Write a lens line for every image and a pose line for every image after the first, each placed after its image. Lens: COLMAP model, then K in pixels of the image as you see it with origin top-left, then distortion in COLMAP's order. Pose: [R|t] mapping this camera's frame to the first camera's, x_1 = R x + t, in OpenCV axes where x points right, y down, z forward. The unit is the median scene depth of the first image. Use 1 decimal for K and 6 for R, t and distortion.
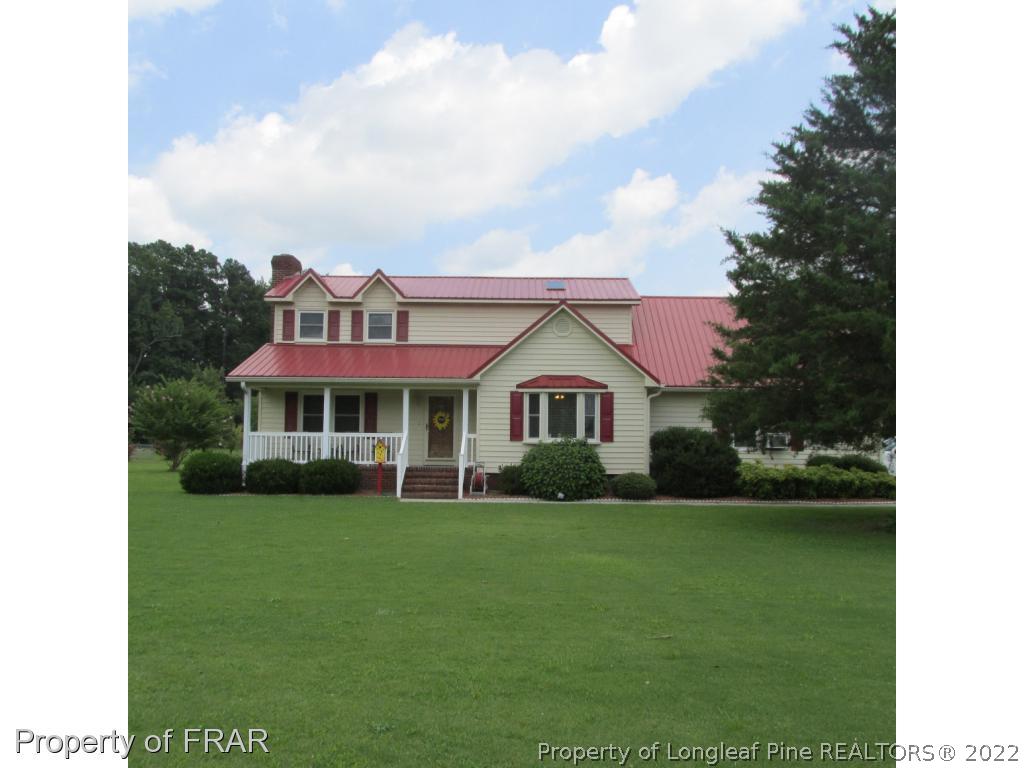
lens RADIAL K [[856.4, 0, 511.3], [0, 856.4, 386.8], [0, 0, 1]] dist [-0.013943, -0.000684]
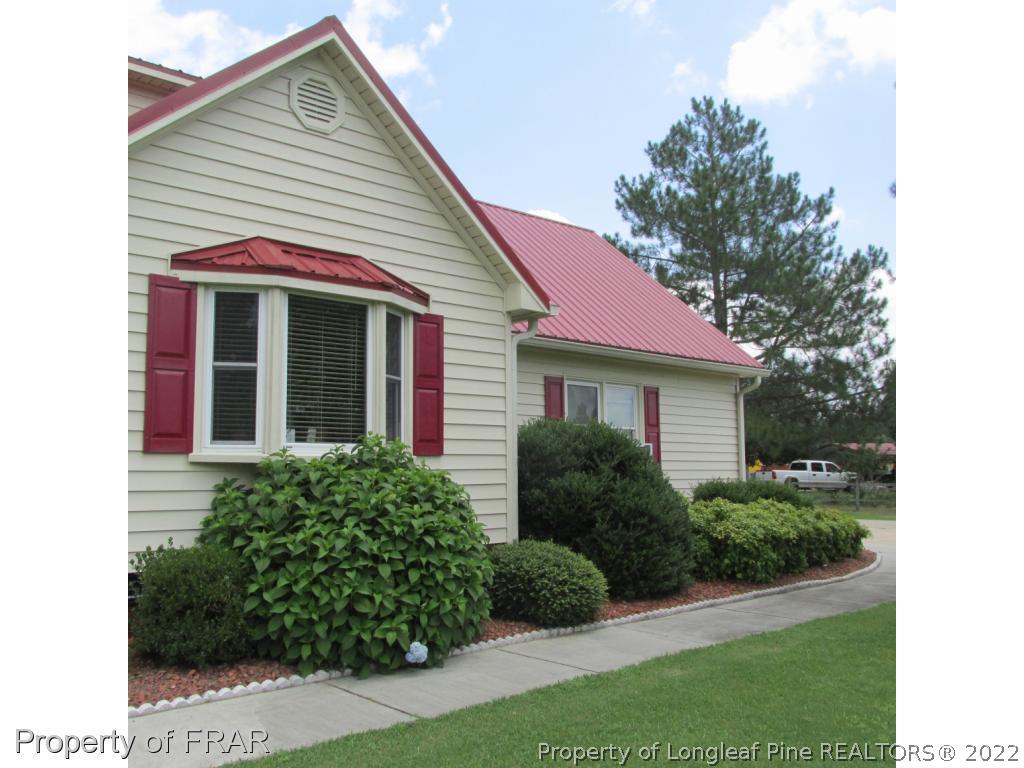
lens RADIAL K [[856.4, 0, 511.2], [0, 856.4, 386.4], [0, 0, 1]] dist [-0.013943, -0.000684]
pose [[0.749442, 0.049836, 0.660192, -0.095225], [-0.031293, 0.998715, -0.039867, 0.049262], [-0.661331, 0.009219, 0.750038, 0.718853]]
